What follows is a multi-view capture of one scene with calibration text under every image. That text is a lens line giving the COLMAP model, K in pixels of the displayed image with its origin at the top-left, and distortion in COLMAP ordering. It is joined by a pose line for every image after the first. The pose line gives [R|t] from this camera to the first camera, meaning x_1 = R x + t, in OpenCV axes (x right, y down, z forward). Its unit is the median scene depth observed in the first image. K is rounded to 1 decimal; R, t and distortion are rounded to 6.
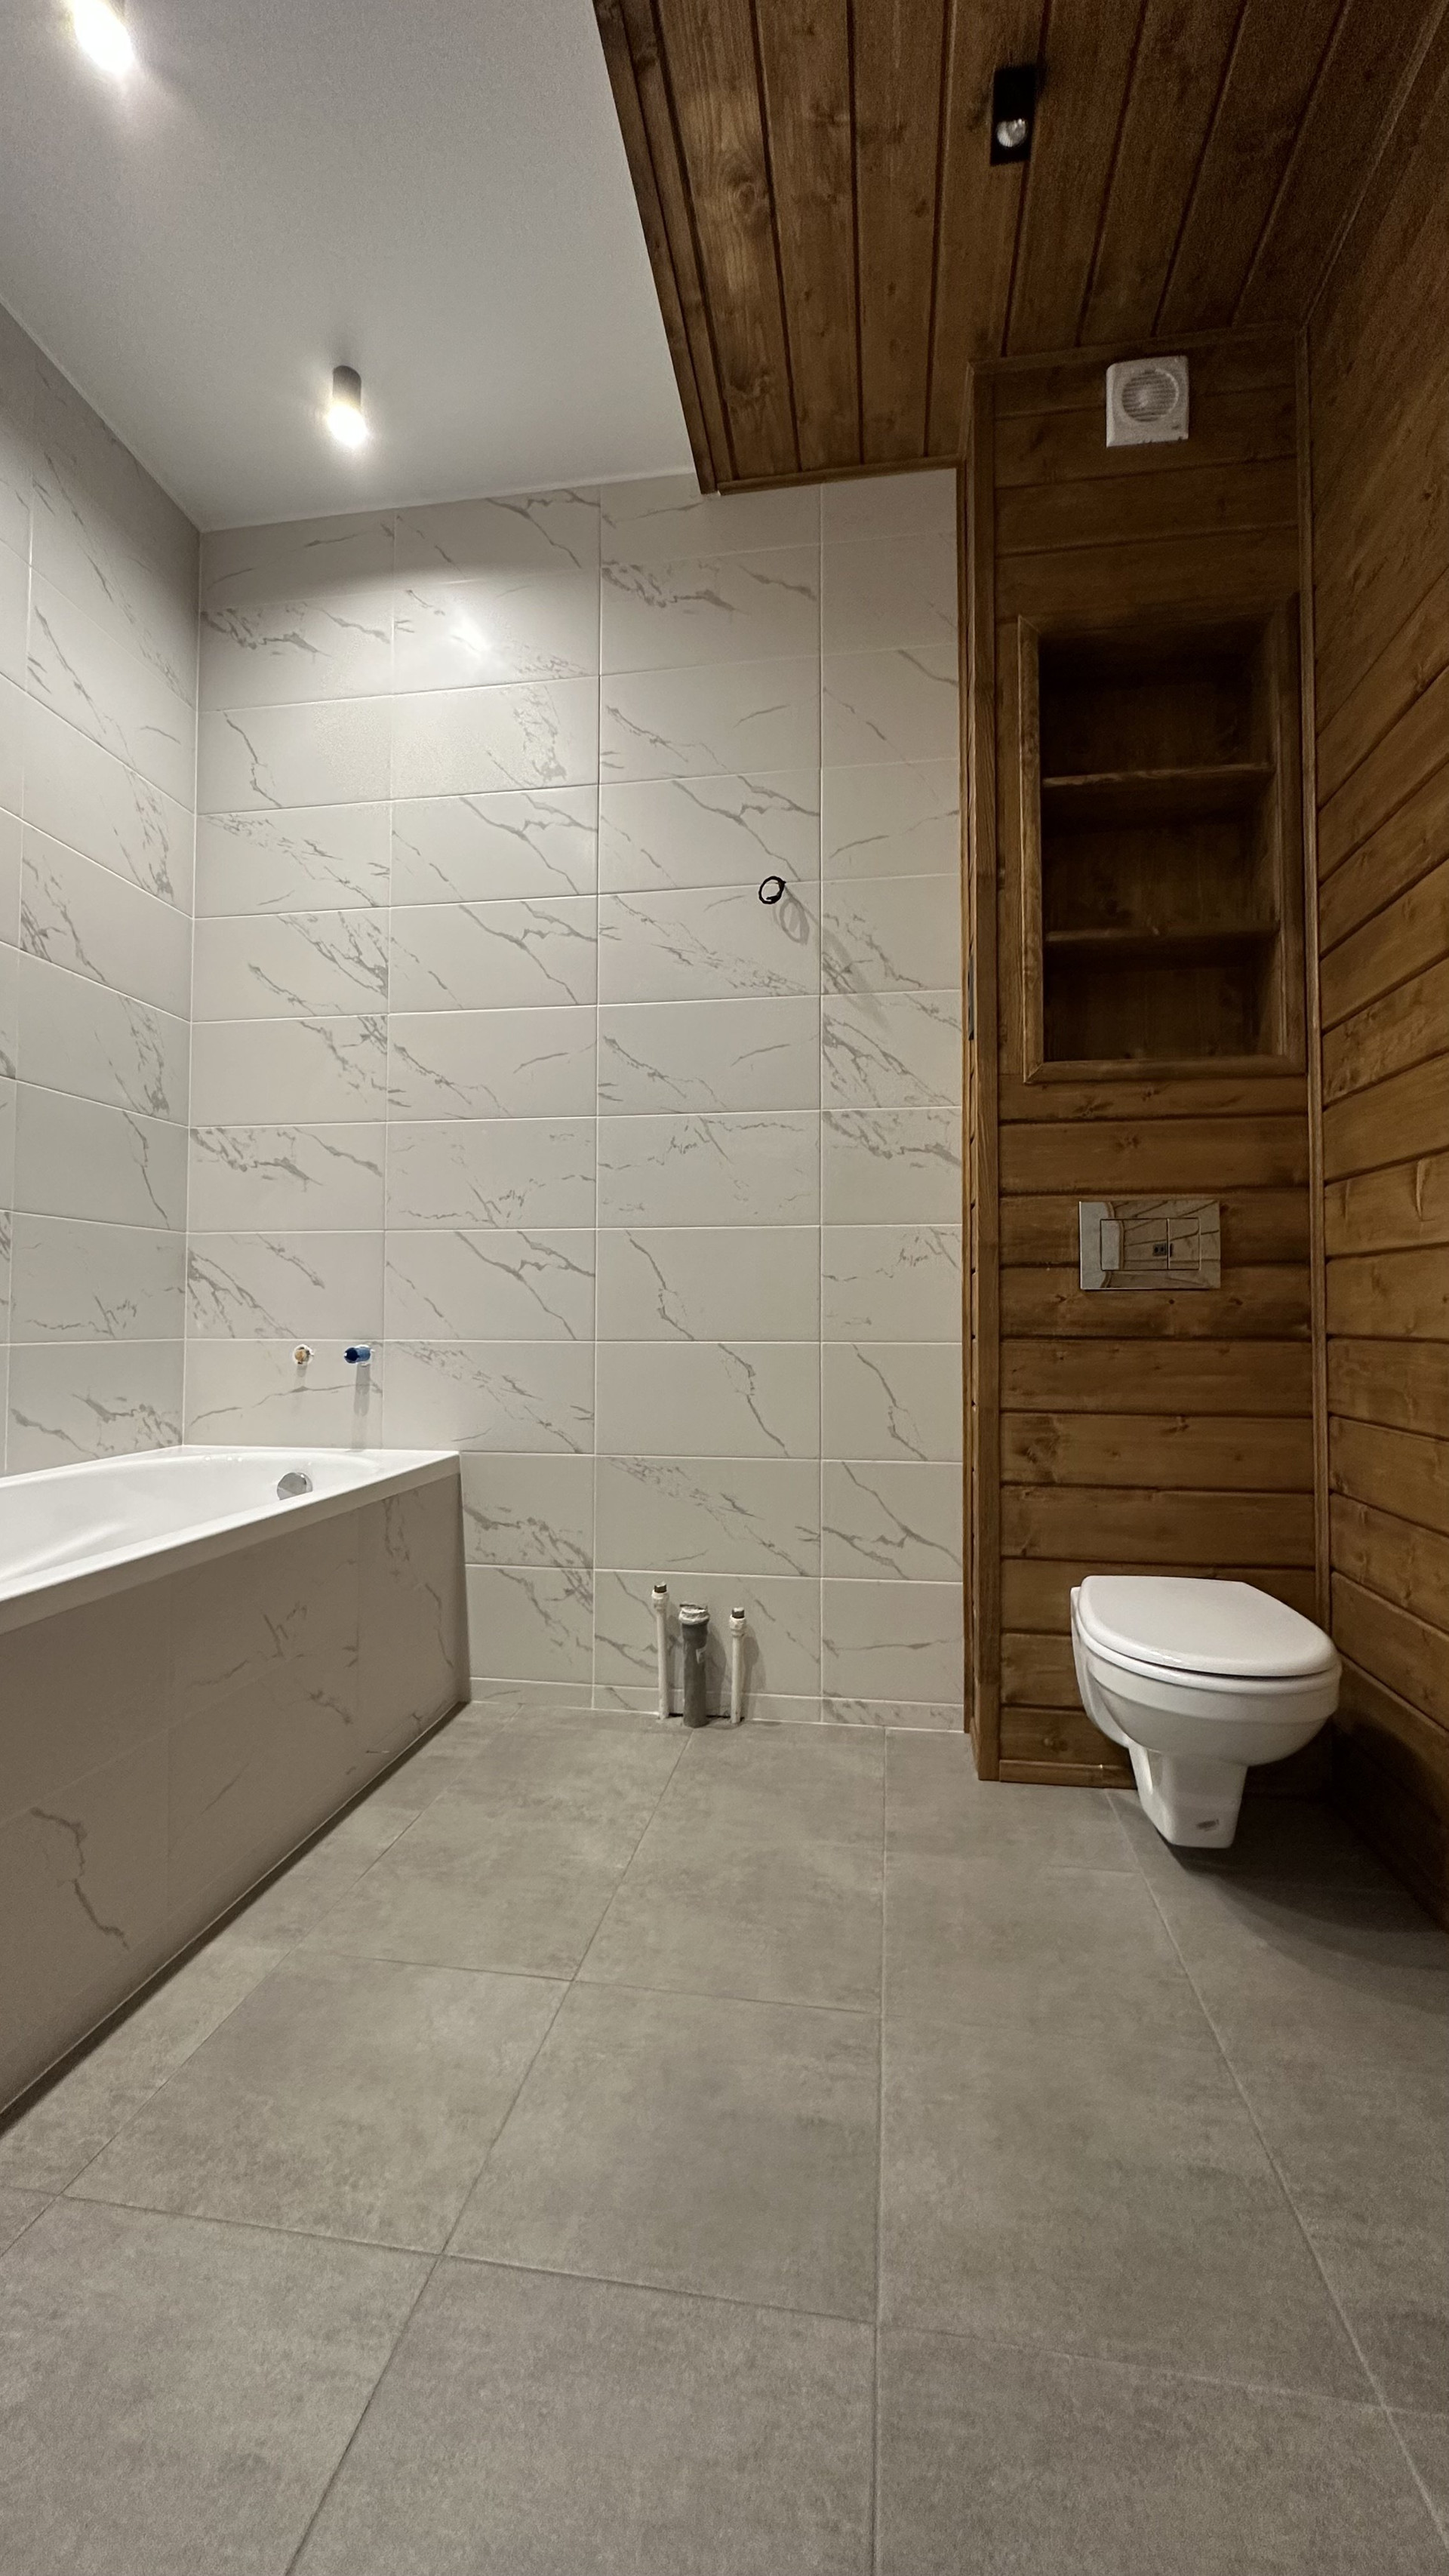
lens RADIAL K [[1026.0, 0, 724.5], [0, 1026.0, 1288.0], [0, 0, 1]] dist [0.000808, -0.000195]
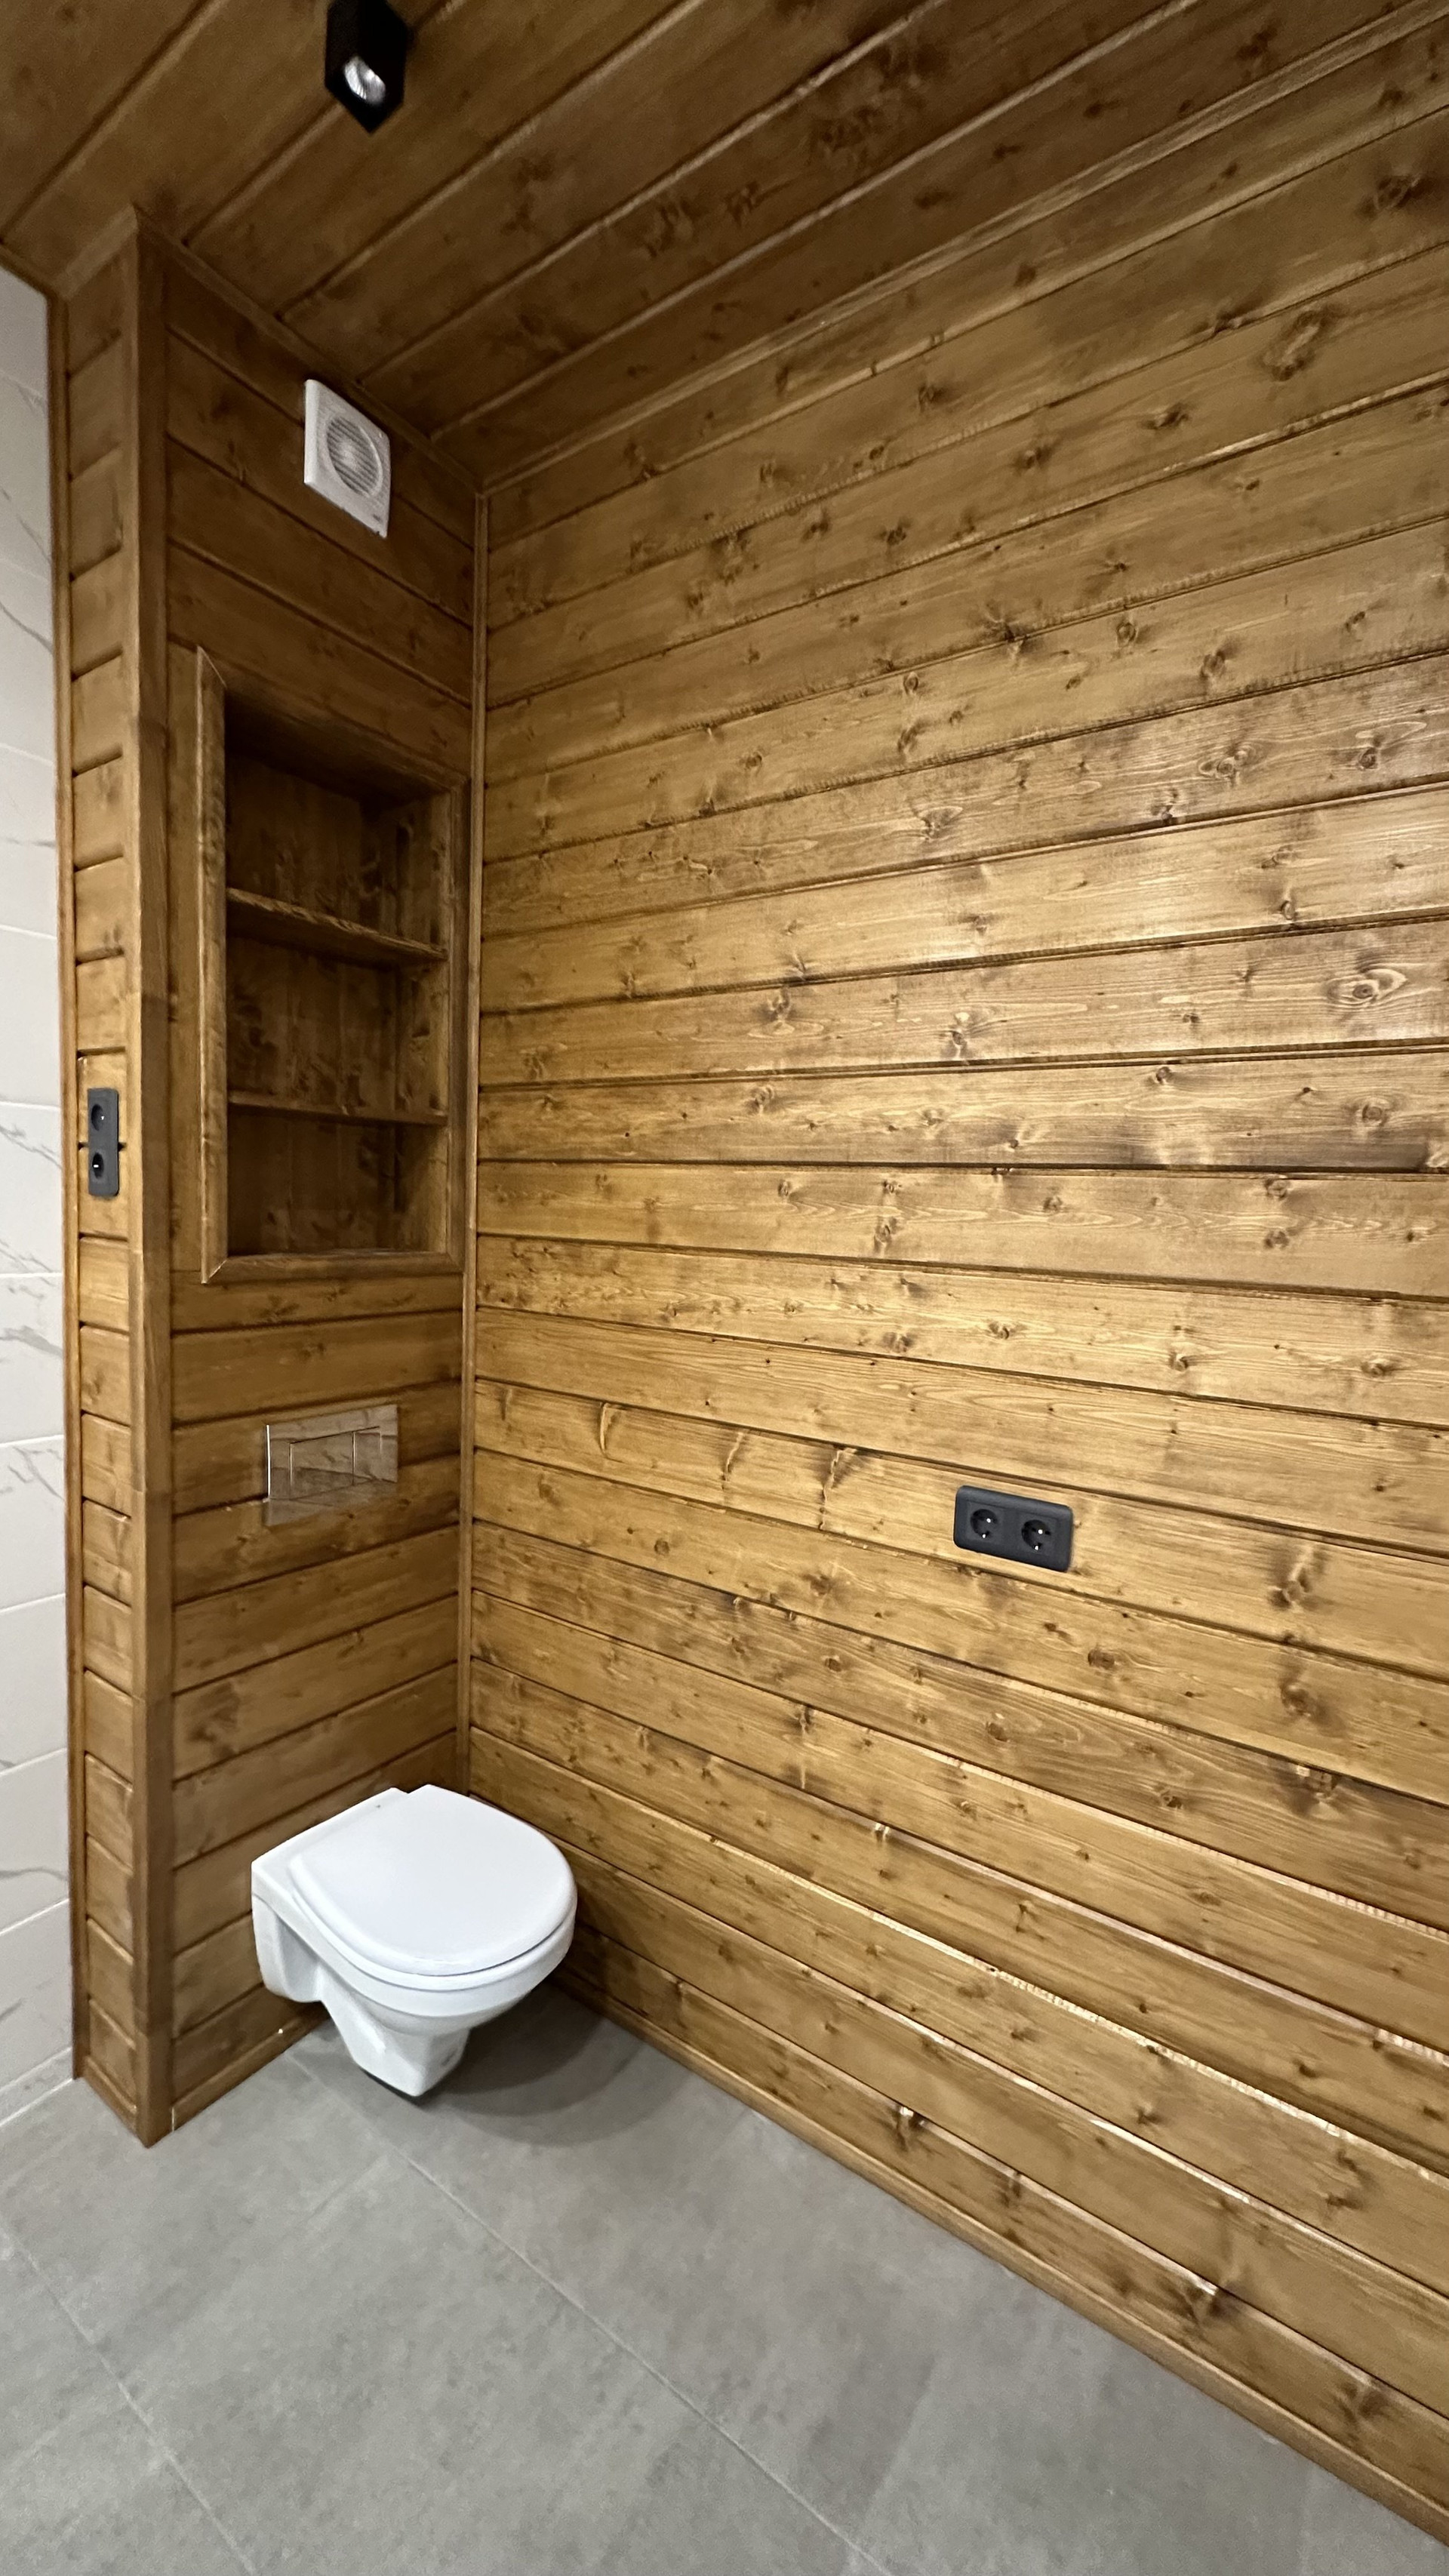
lens RADIAL K [[1026.0, 0, 724.5], [0, 1026.0, 1288.0], [0, 0, 1]] dist [0.000808, -0.000195]
pose [[0.434465, -0.057314, 0.898863, -0.241454], [-0.062008, 0.993702, 0.093333, -0.297256], [-0.898552, -0.096287, 0.428174, 0.309976]]
